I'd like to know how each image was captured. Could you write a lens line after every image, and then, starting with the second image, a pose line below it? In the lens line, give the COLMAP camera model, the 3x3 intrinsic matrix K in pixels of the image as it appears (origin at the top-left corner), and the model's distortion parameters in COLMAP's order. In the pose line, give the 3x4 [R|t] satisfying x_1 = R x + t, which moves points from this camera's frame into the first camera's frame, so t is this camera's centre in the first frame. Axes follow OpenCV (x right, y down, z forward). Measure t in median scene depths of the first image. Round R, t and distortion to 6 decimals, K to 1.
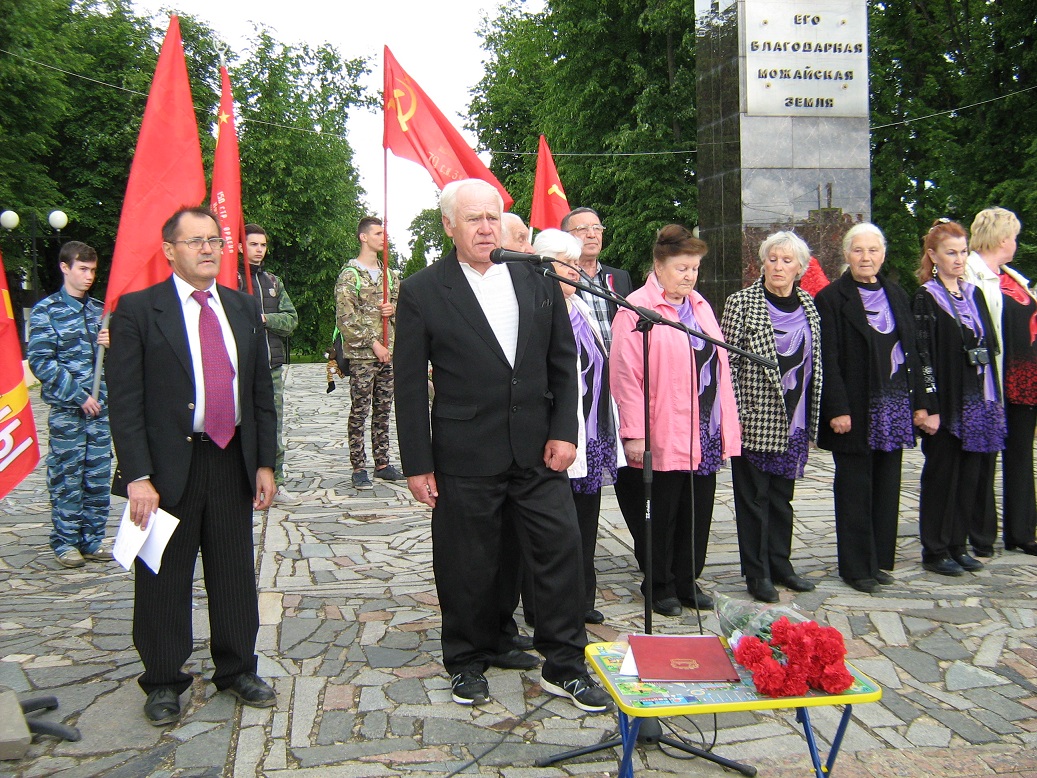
lens RADIAL K [[1162.3, 0, 518.5], [0, 1162.3, 389.0], [0, 0, 1]] dist [-0.011721, -0.021877]
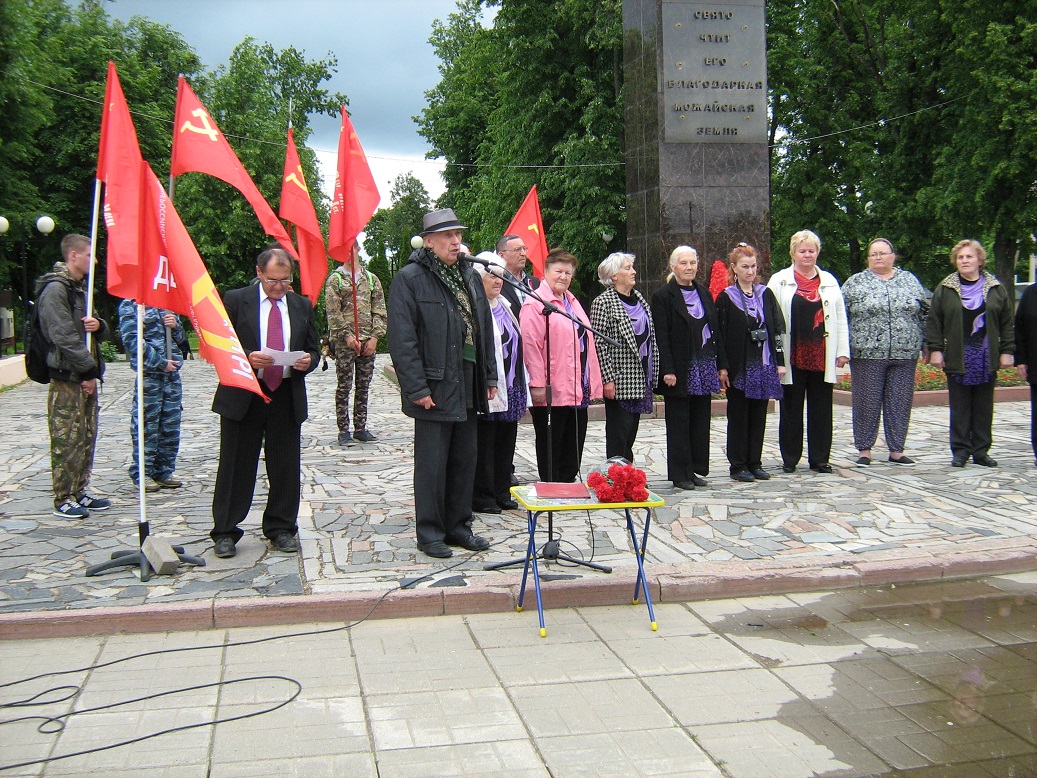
lens RADIAL K [[1173.8, 0, 518.5], [0, 1173.8, 389.0], [0, 0, 1]] dist [0.003842, -0.276922]
pose [[0.999304, -0.004657, 0.037006, 0.000930], [0.004634, 0.999989, 0.000696, 0.015577], [-0.037009, -0.000524, 0.999315, -0.193978]]
